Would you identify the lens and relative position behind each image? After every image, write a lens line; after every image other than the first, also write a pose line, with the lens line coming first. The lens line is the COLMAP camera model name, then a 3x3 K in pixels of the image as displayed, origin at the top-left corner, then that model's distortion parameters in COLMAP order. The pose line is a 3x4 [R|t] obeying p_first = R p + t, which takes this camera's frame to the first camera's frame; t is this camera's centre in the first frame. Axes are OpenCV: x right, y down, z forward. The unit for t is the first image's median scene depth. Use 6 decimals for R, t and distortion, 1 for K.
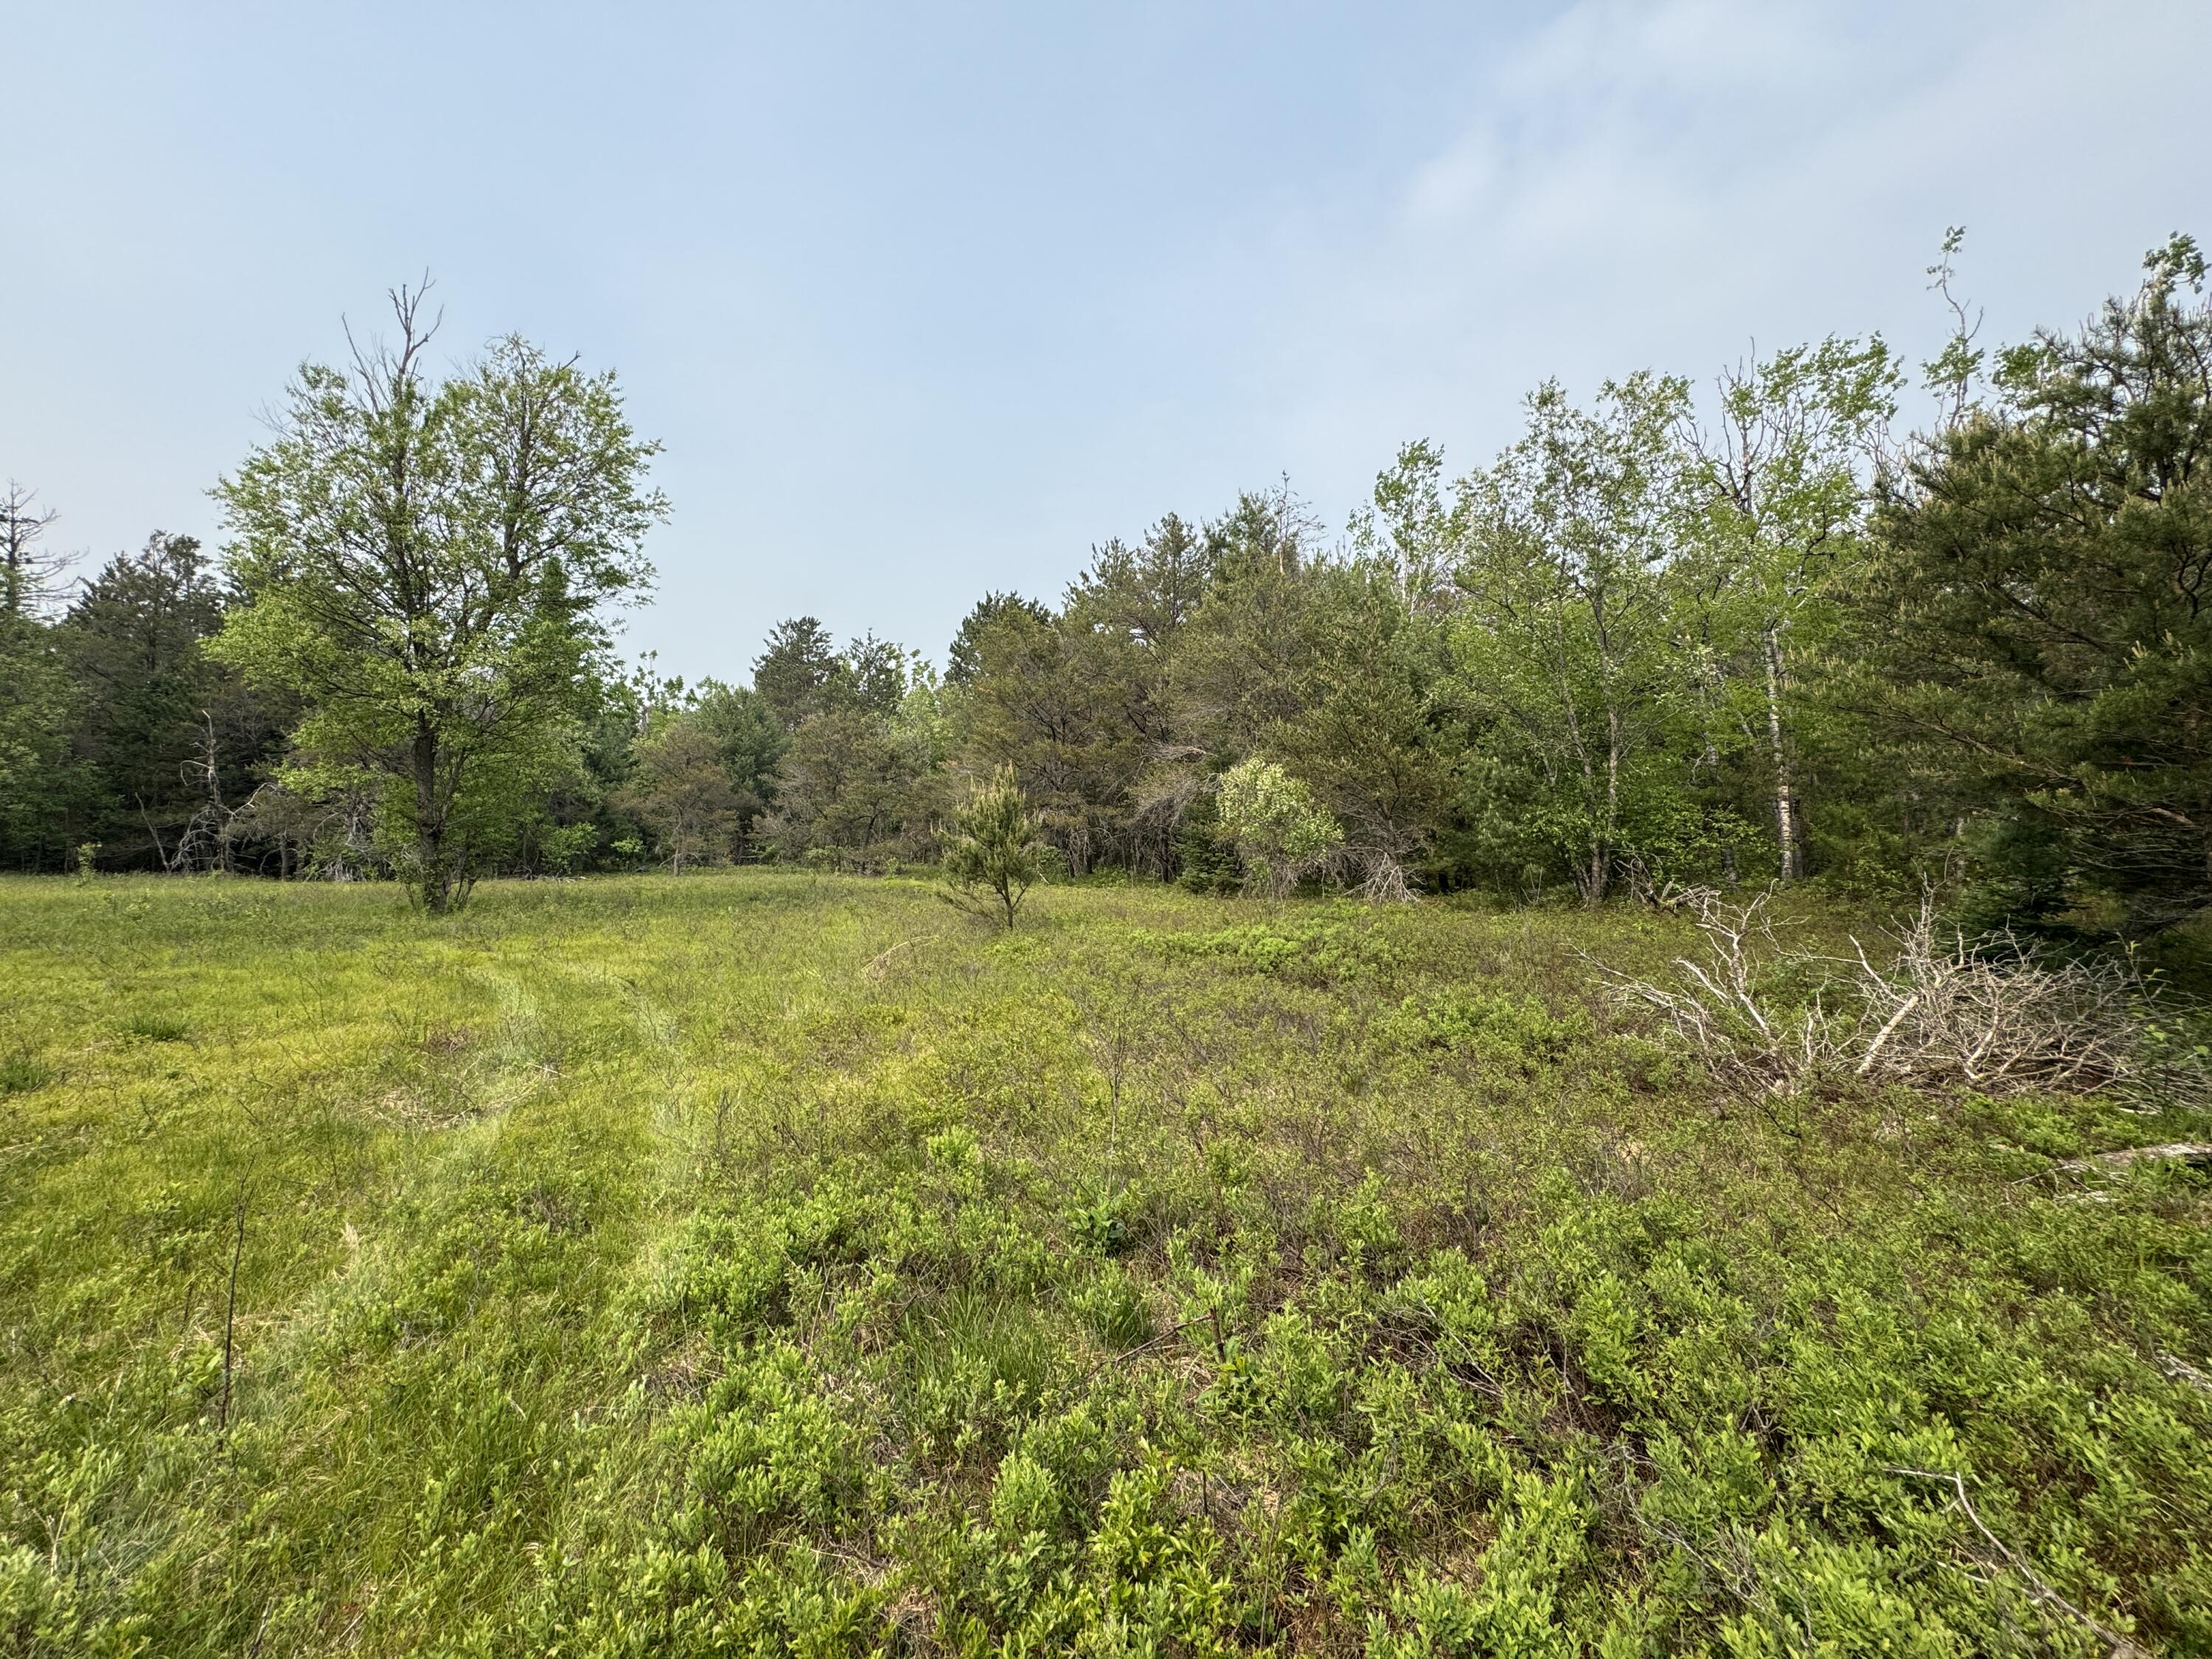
lens RADIAL K [[880.4, 0, 1105.7], [0, 880.4, 836.4], [0, 0, 1]] dist [0.001022, 0.000075]
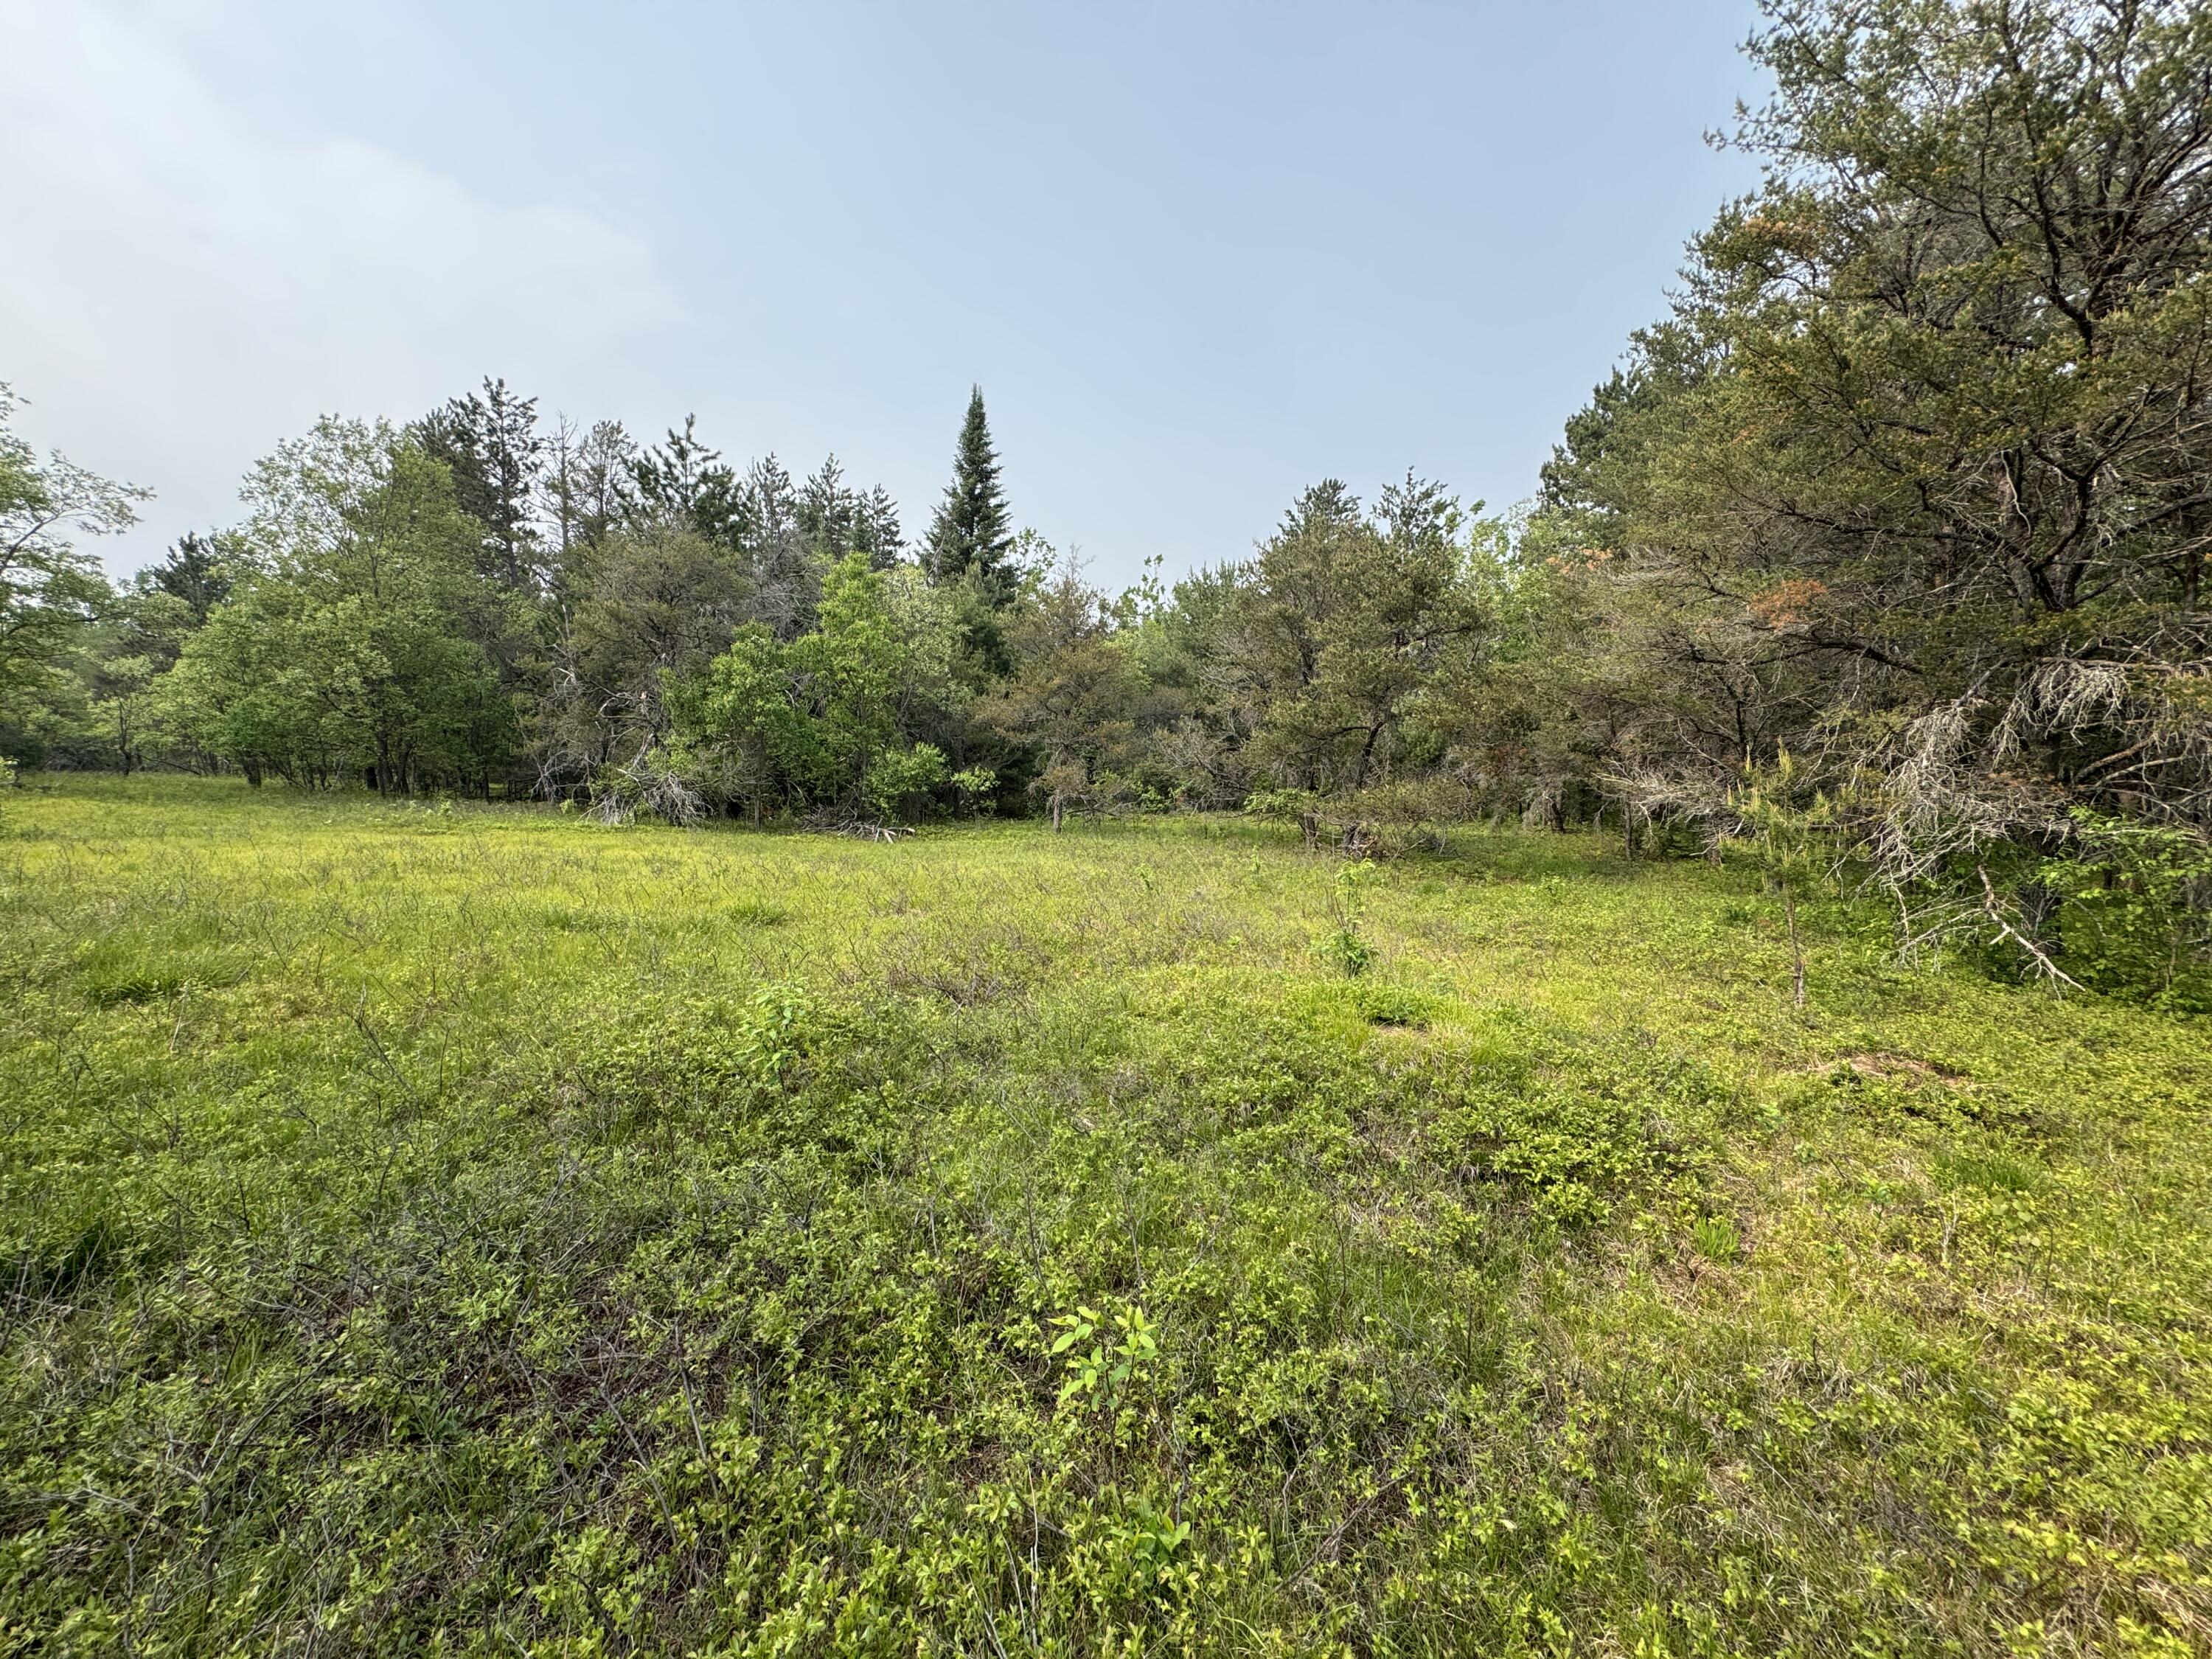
lens RADIAL K [[880.4, 0, 1099.5], [0, 880.4, 842.2], [0, 0, 1]] dist [0.001022, 0.000075]
pose [[0.823131, 0.061120, -0.564553, -0.059797], [-0.015658, 0.996256, 0.085028, 0.000018], [0.567636, -0.061149, 0.821006, 0.270639]]
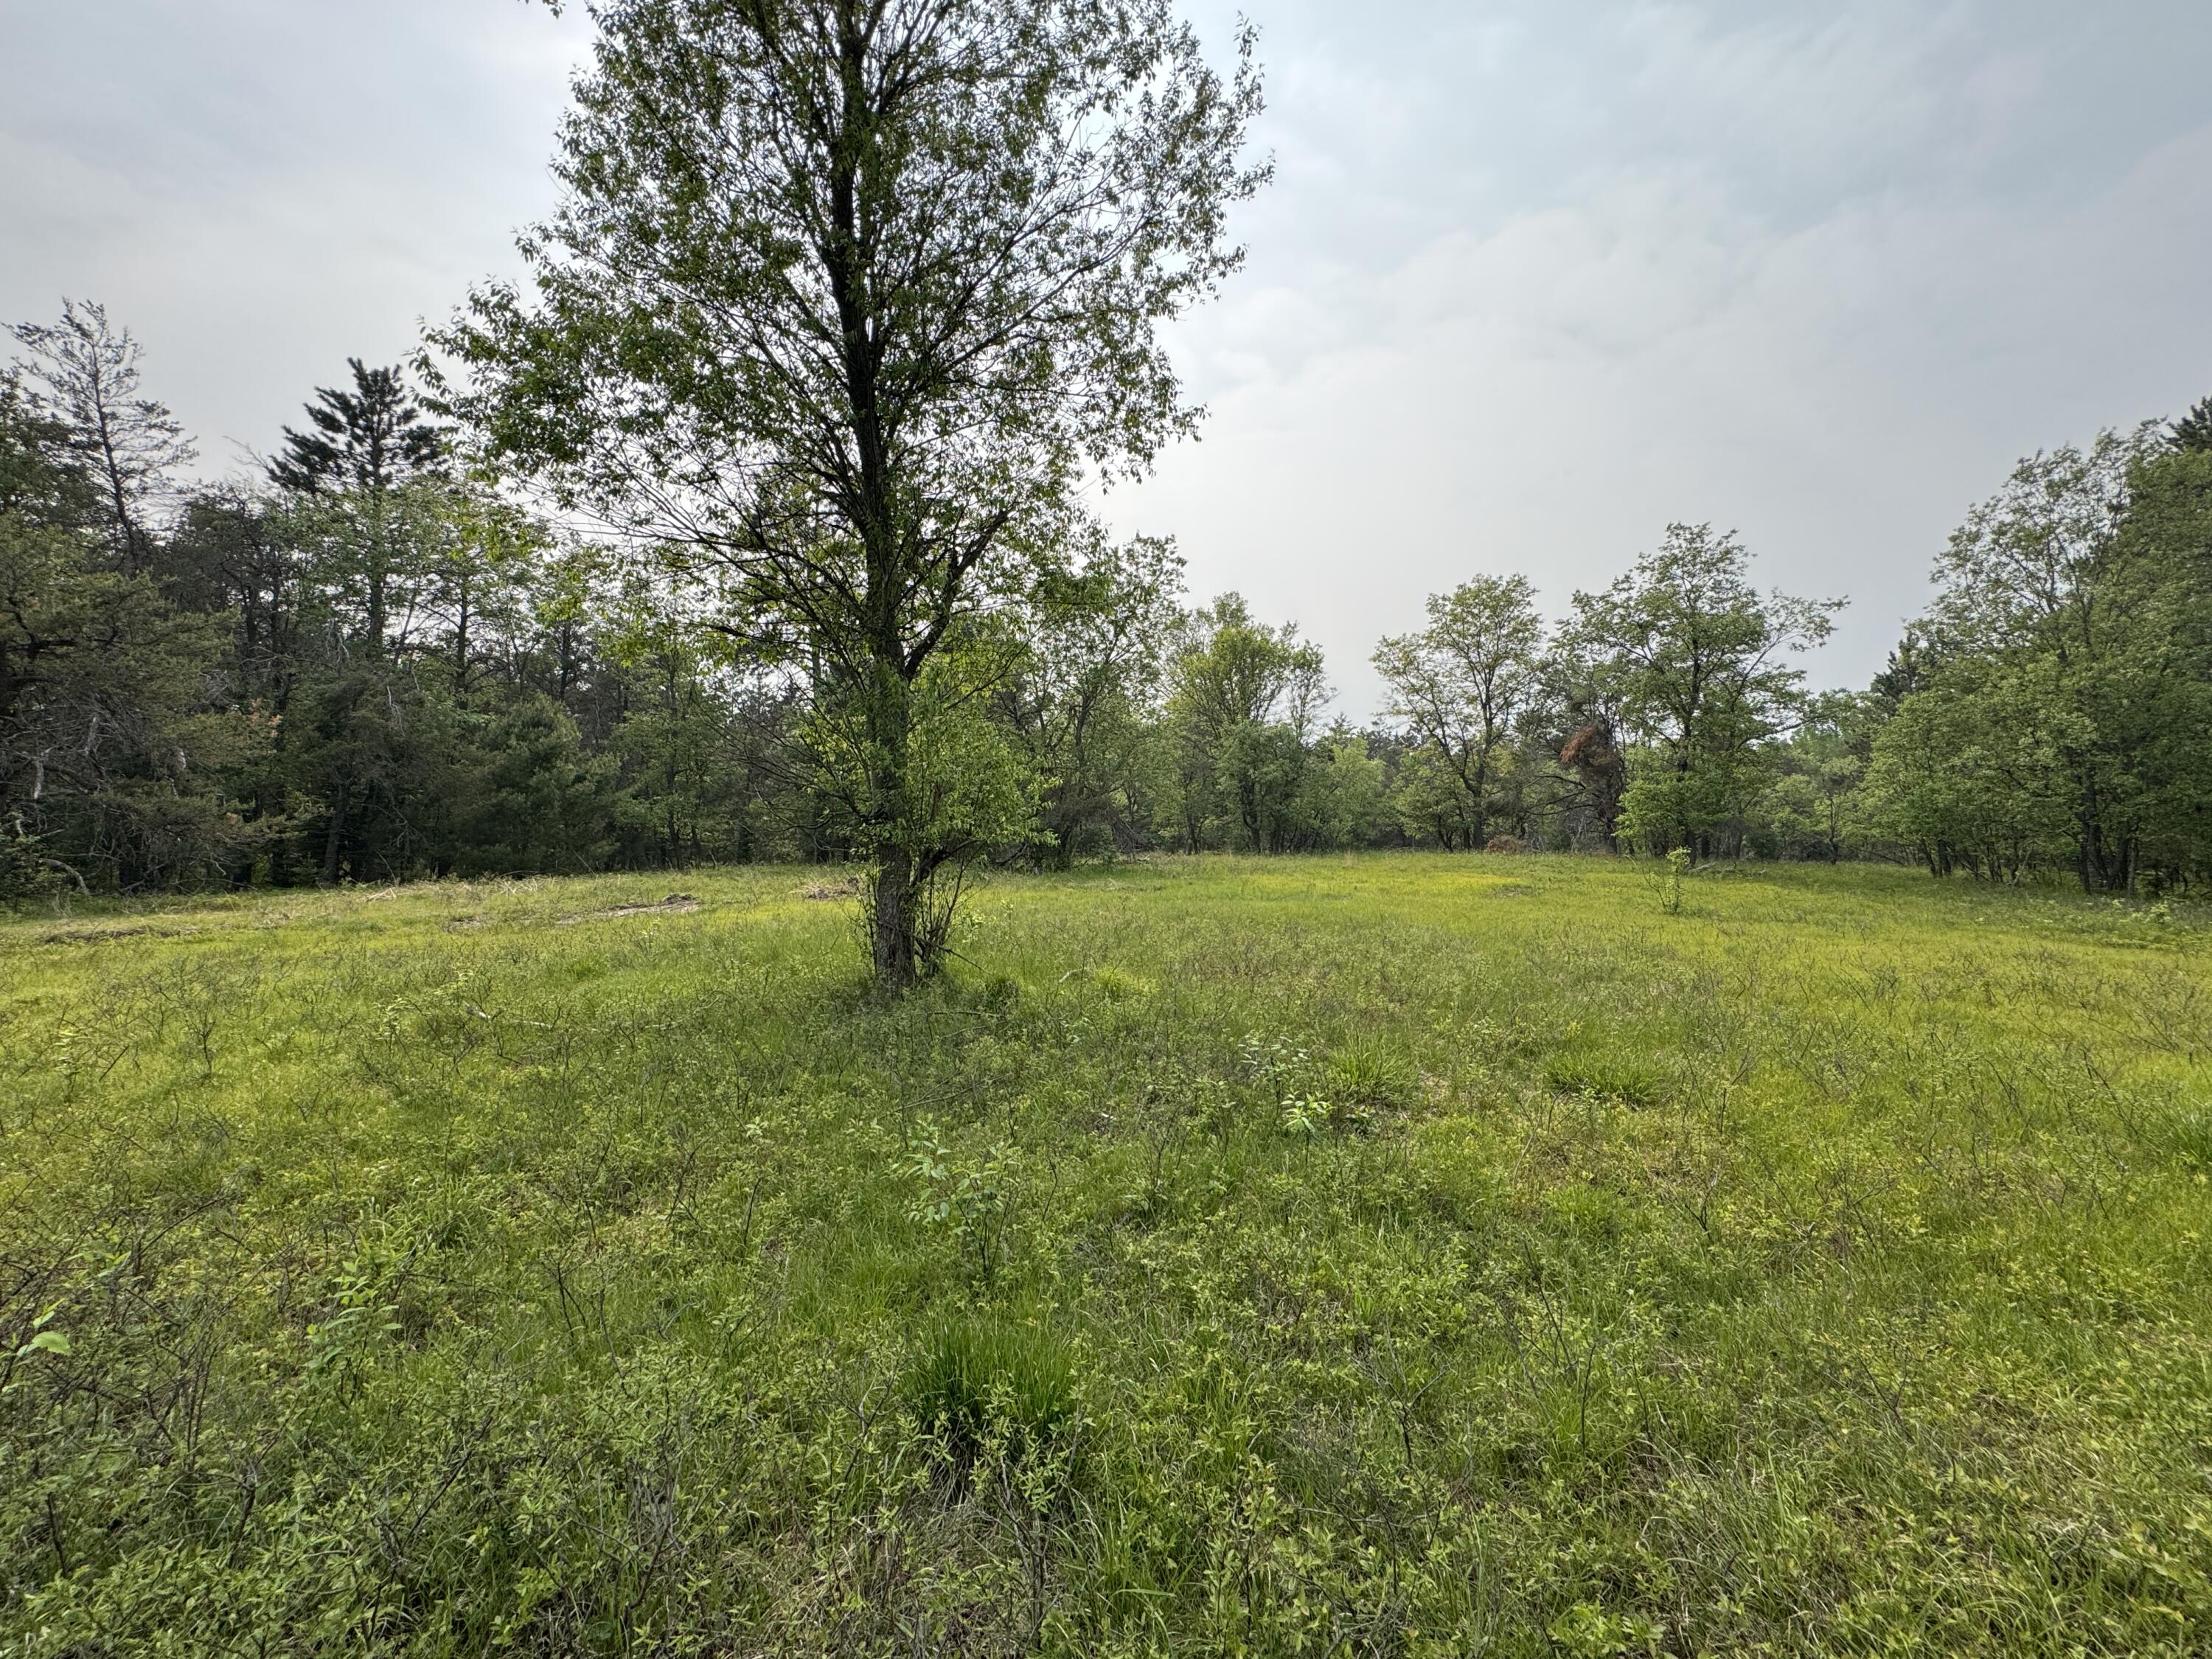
lens RADIAL K [[880.4, 0, 1104.7], [0, 880.4, 824.1], [0, 0, 1]] dist [0.001022, 0.000075]
pose [[-0.552800, -0.019948, -0.833075, -0.095009], [-0.004094, 0.999766, -0.021222, 0.002022], [0.833304, -0.008321, -0.552753, 0.300228]]
